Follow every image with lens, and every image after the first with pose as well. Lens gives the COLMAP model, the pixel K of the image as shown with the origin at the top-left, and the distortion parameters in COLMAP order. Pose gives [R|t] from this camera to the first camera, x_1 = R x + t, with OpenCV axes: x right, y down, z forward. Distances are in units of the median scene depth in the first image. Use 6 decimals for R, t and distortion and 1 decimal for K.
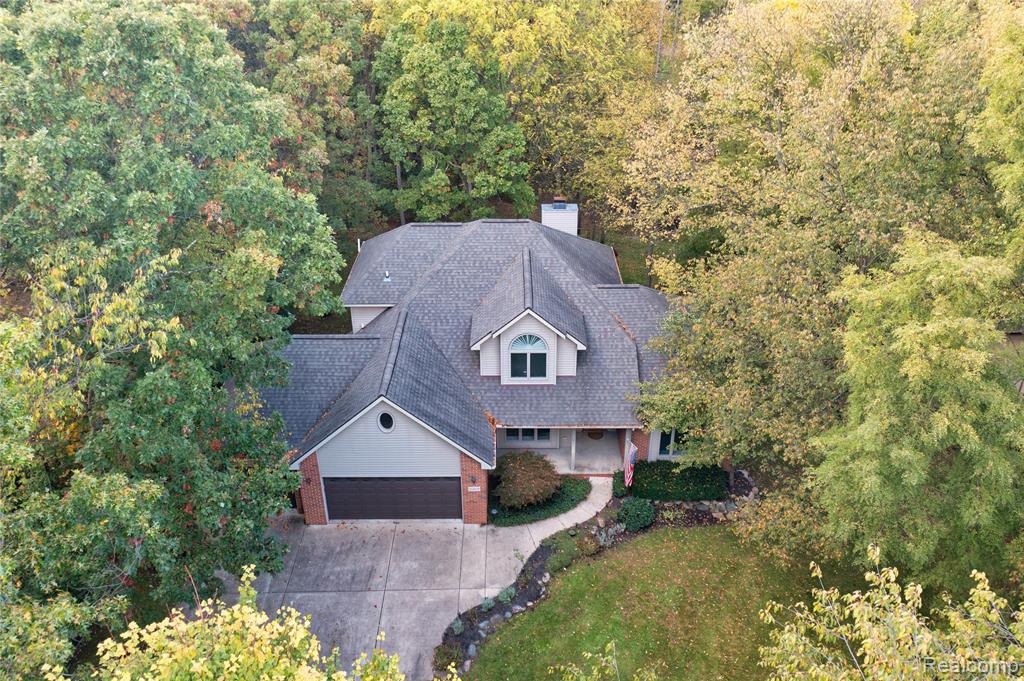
lens RADIAL K [[816.5, 0, 512.0], [0, 816.5, 340.5], [0, 0, 1]] dist [-0.000503, 0.002477]
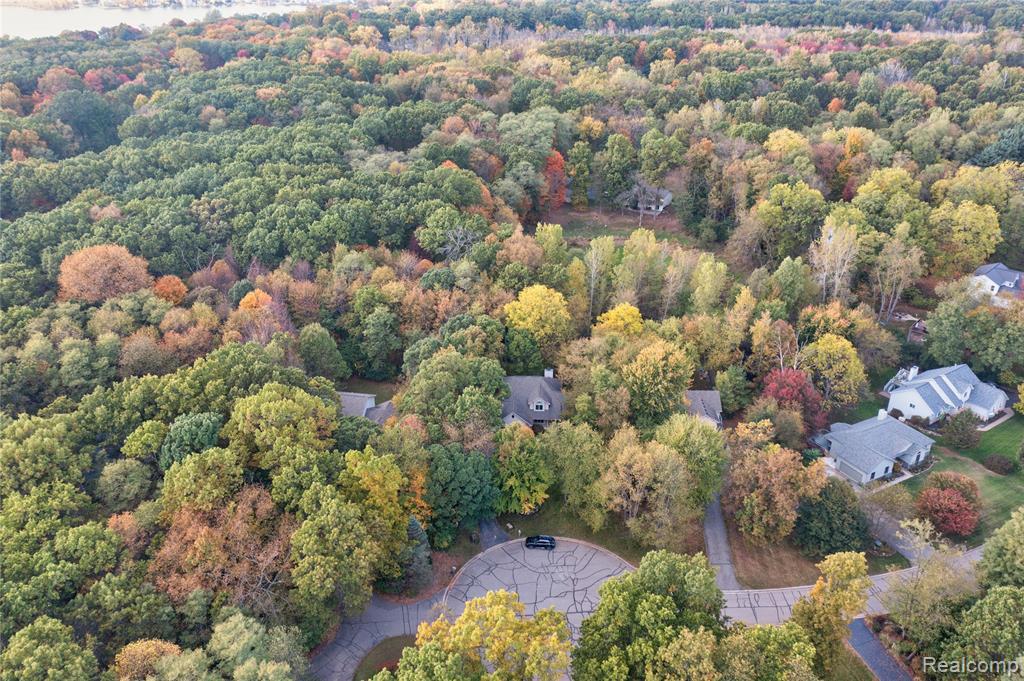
lens RADIAL K [[827.1, 0, 533.8], [0, 827.1, 340.3], [0, 0, 1]] dist [0.000047, 0.000966]
pose [[0.999422, 0.028139, -0.019049, 0.071768], [-0.029054, 0.998349, -0.049554, -0.131664], [0.017623, 0.050079, 0.998590, -4.189599]]
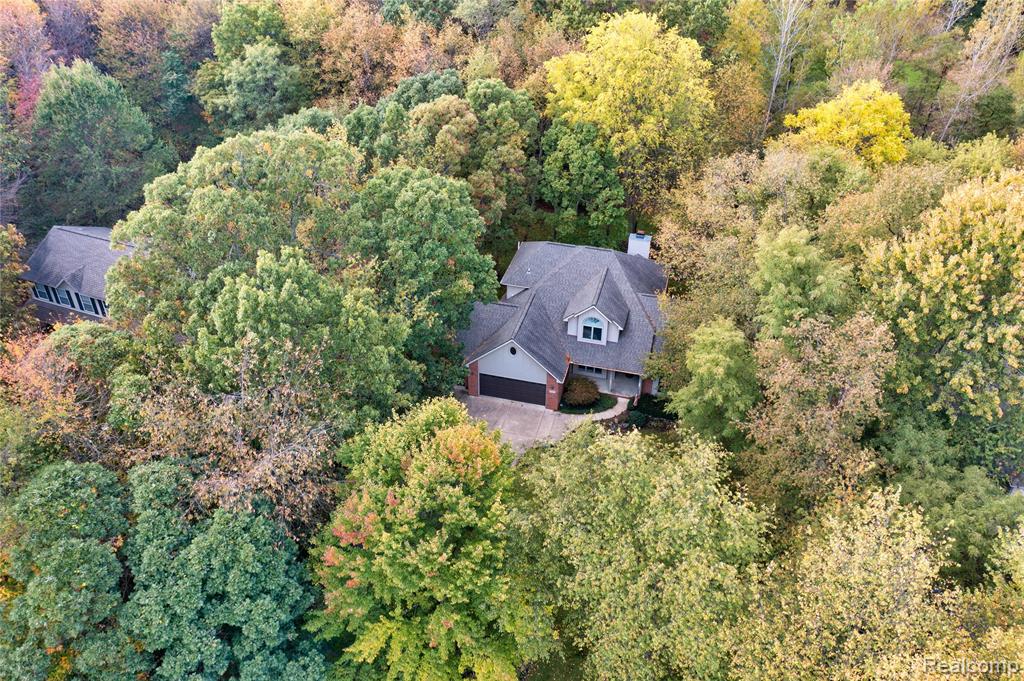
lens RADIAL K [[816.5, 0, 512.0], [0, 816.5, 340.5], [0, 0, 1]] dist [-0.000503, 0.002477]
pose [[0.966529, 0.162253, -0.198734, 0.216807], [-0.140786, 0.983000, 0.117854, -0.148287], [0.214478, -0.085931, 0.972942, -0.869929]]
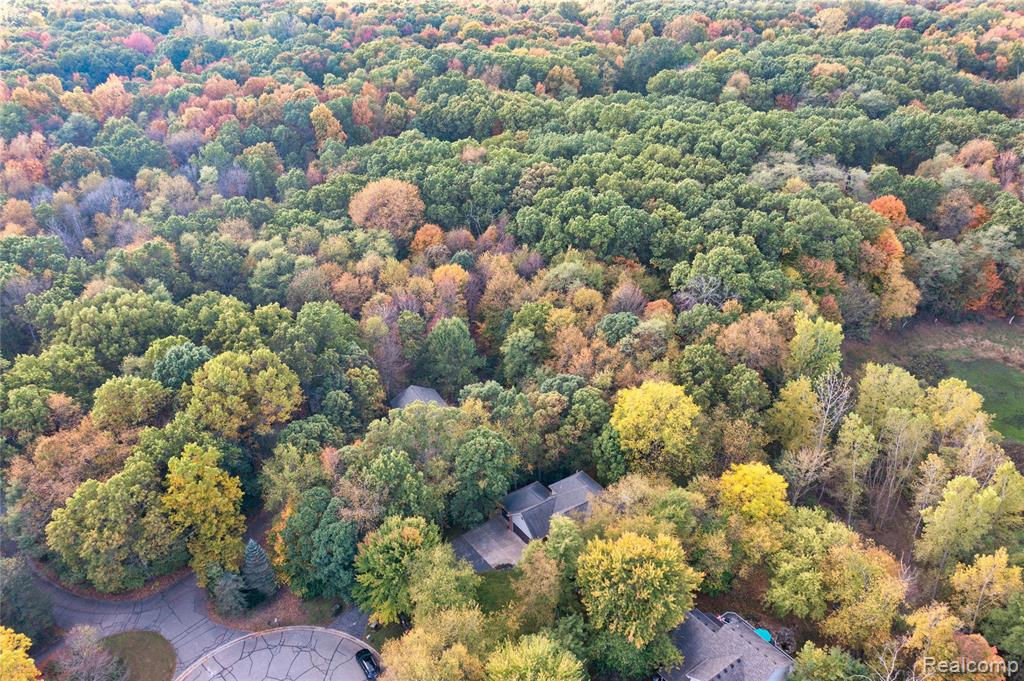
lens RADIAL K [[847.6, 0, 512.0], [0, 847.6, 340.5], [0, 0, 1]] dist [0.006920, 0.001624]
pose [[0.561067, 0.413184, -0.717275, 2.420081], [-0.400409, 0.893862, 0.201699, -1.489521], [0.724484, 0.174037, 0.666959, -2.024439]]
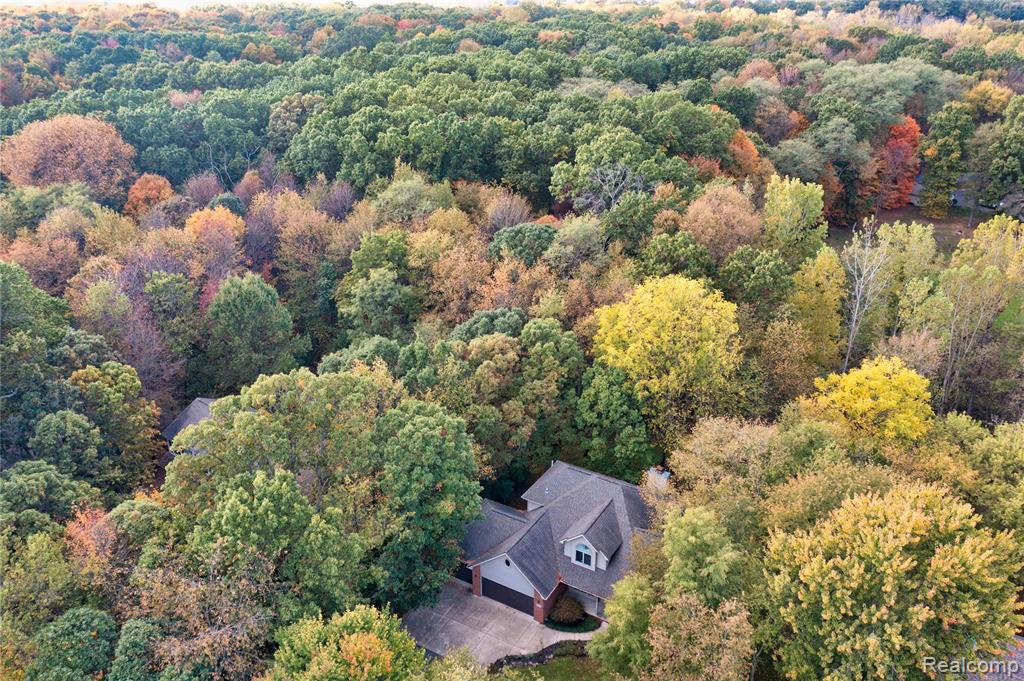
lens RADIAL K [[816.5, 0, 512.0], [0, 816.5, 340.5], [0, 0, 1]] dist [-0.000503, 0.002477]
pose [[0.857151, 0.221682, -0.464918, 0.709919], [-0.258129, 0.965989, -0.015300, -0.427864], [0.445714, 0.133123, 0.885222, -1.007650]]
